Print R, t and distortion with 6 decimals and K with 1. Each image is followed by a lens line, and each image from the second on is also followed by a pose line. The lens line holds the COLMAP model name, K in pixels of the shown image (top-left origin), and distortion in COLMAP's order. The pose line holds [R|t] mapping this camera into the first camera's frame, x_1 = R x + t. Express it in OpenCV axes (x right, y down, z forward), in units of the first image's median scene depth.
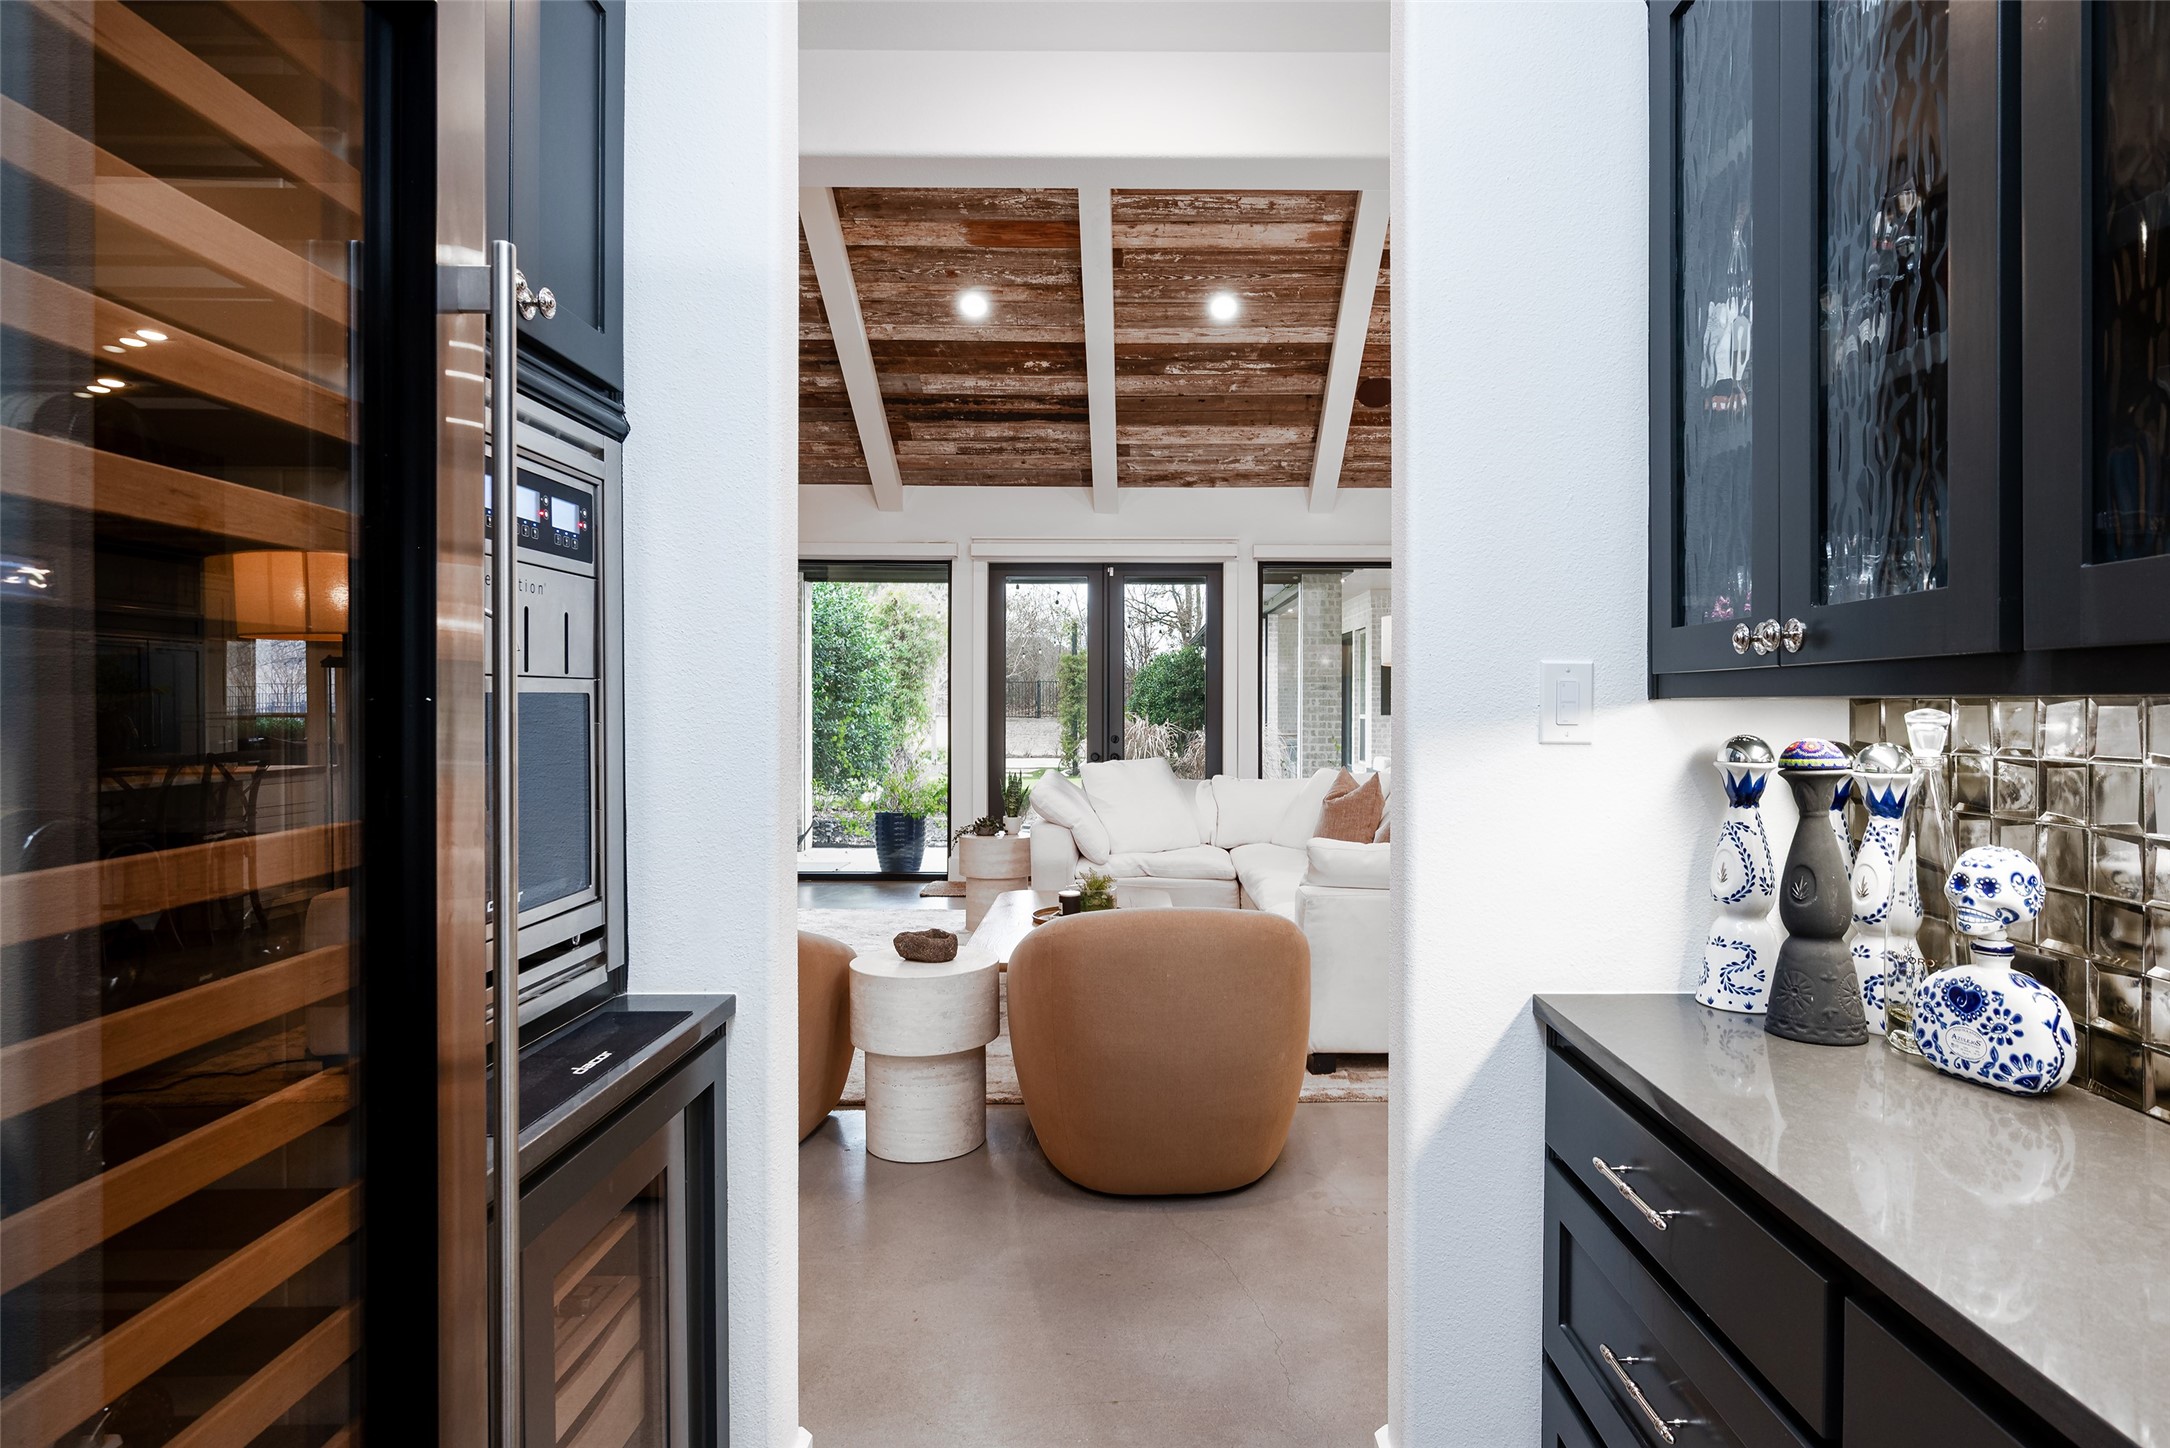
lens RADIAL K [[1126.7, 0, 1148.1], [0, 1126.7, 710.4], [0, 0, 1]] dist [-0.002389, 0.001837]
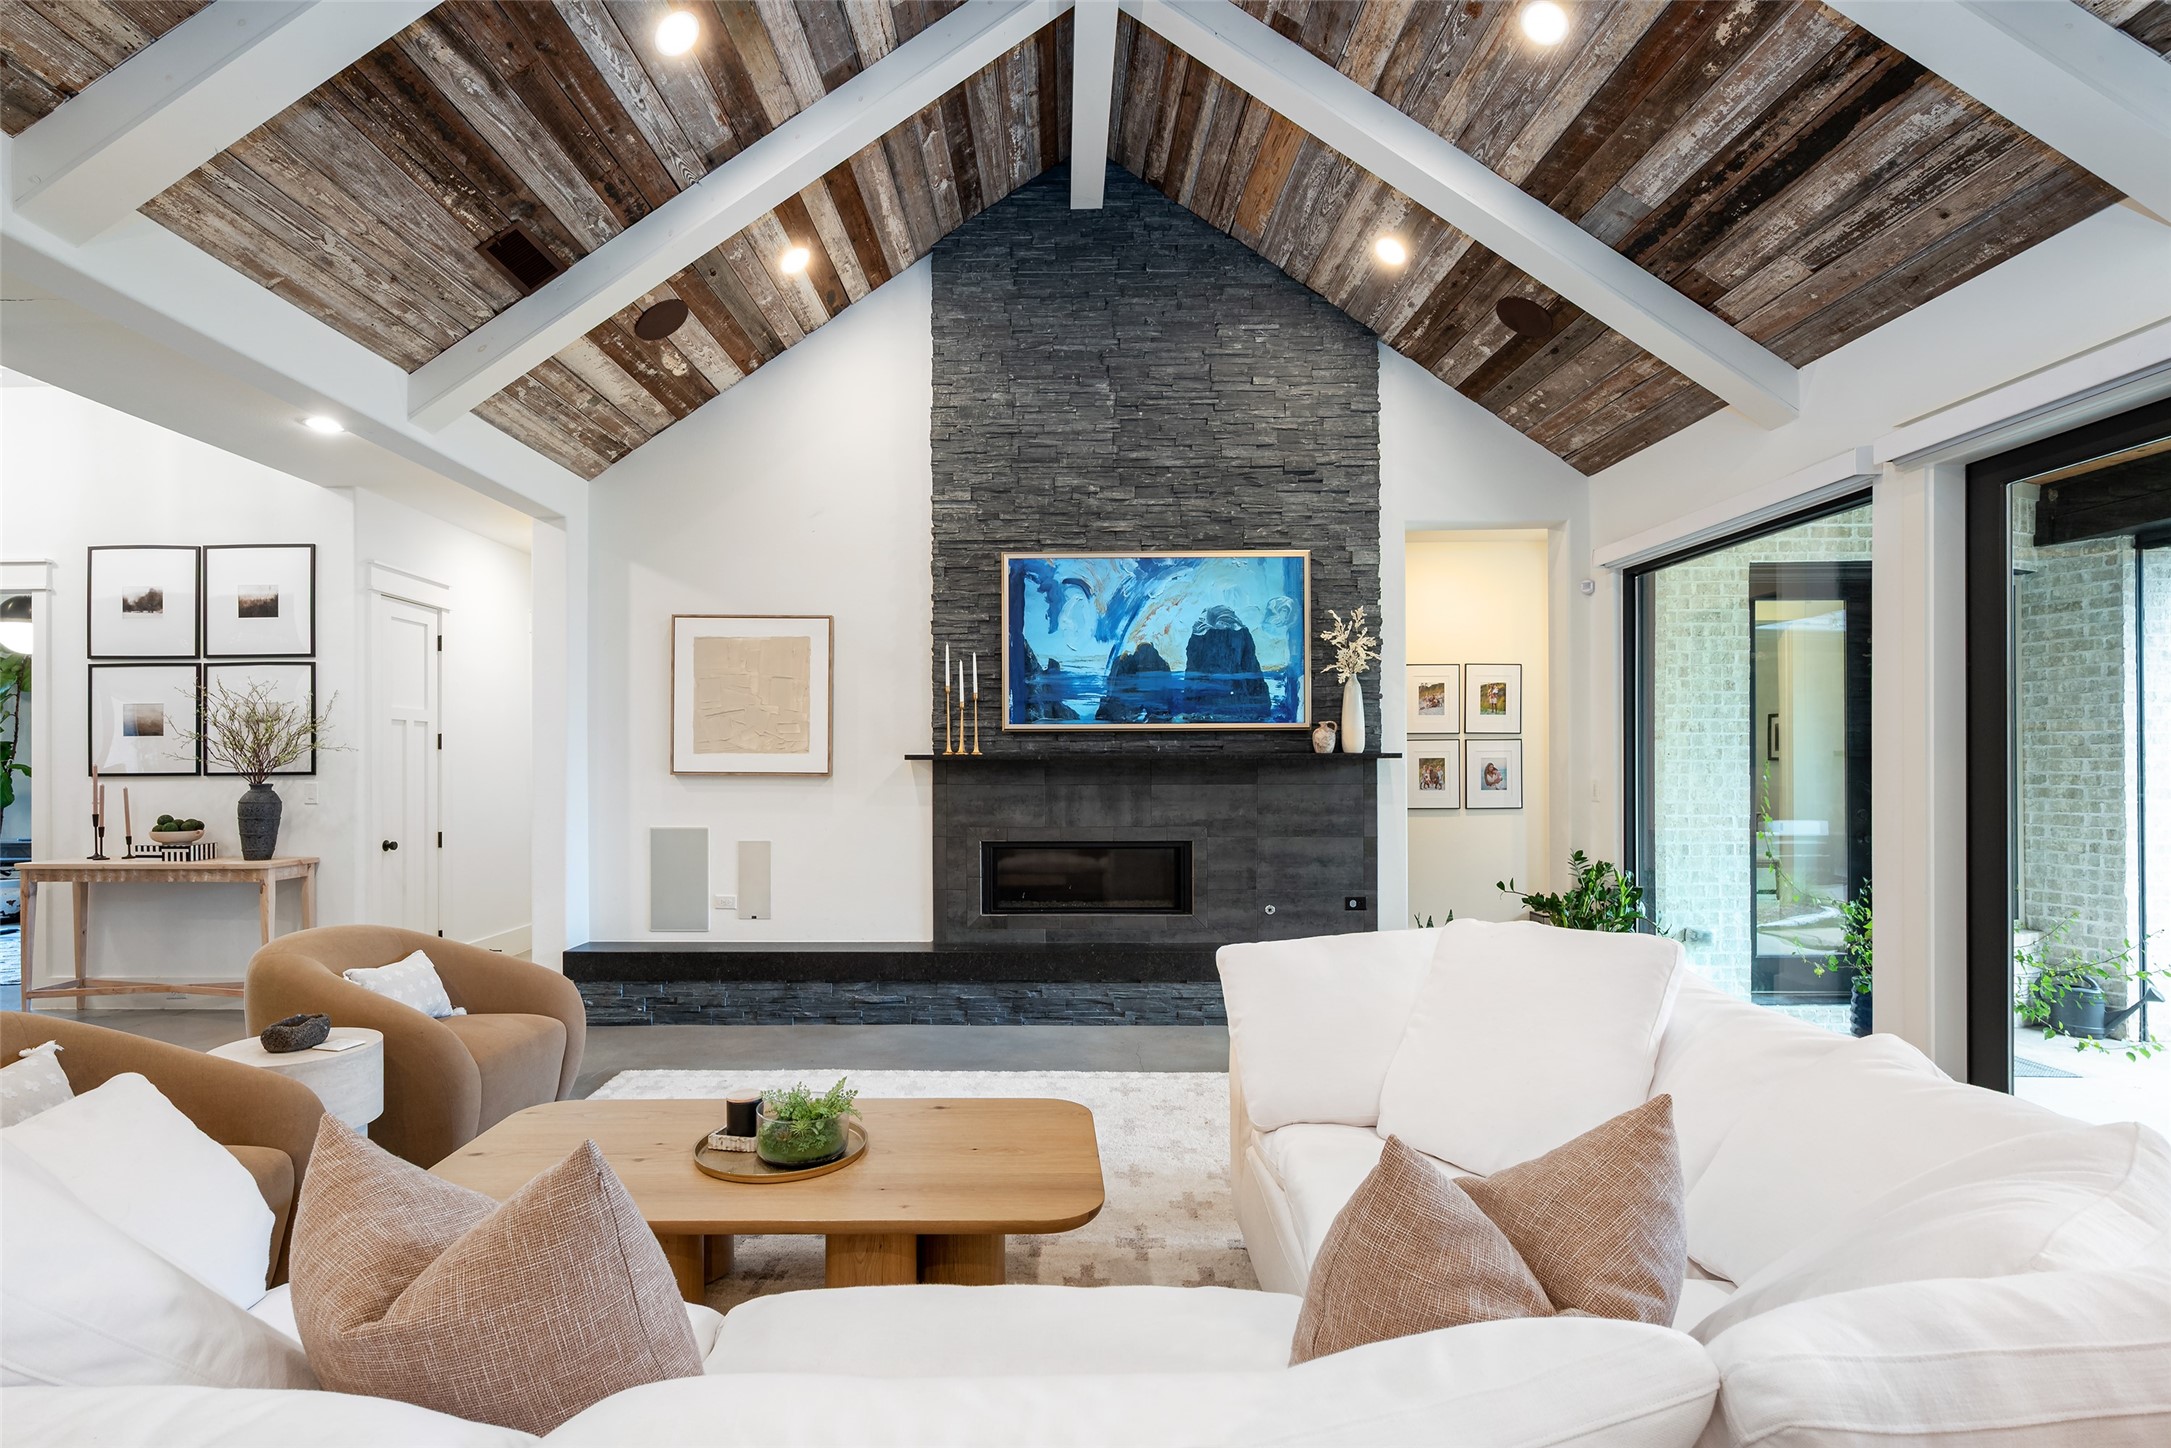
lens RADIAL K [[1053.4, 0, 1087.8], [0, 1053.4, 762.2], [0, 0, 1]] dist [-0.001681, 0.001726]
pose [[-0.003908, -0.002379, -0.999990, 0.312884], [-0.002950, 0.999993, -0.002368, -0.011885], [0.999988, 0.002940, -0.003915, 0.733884]]
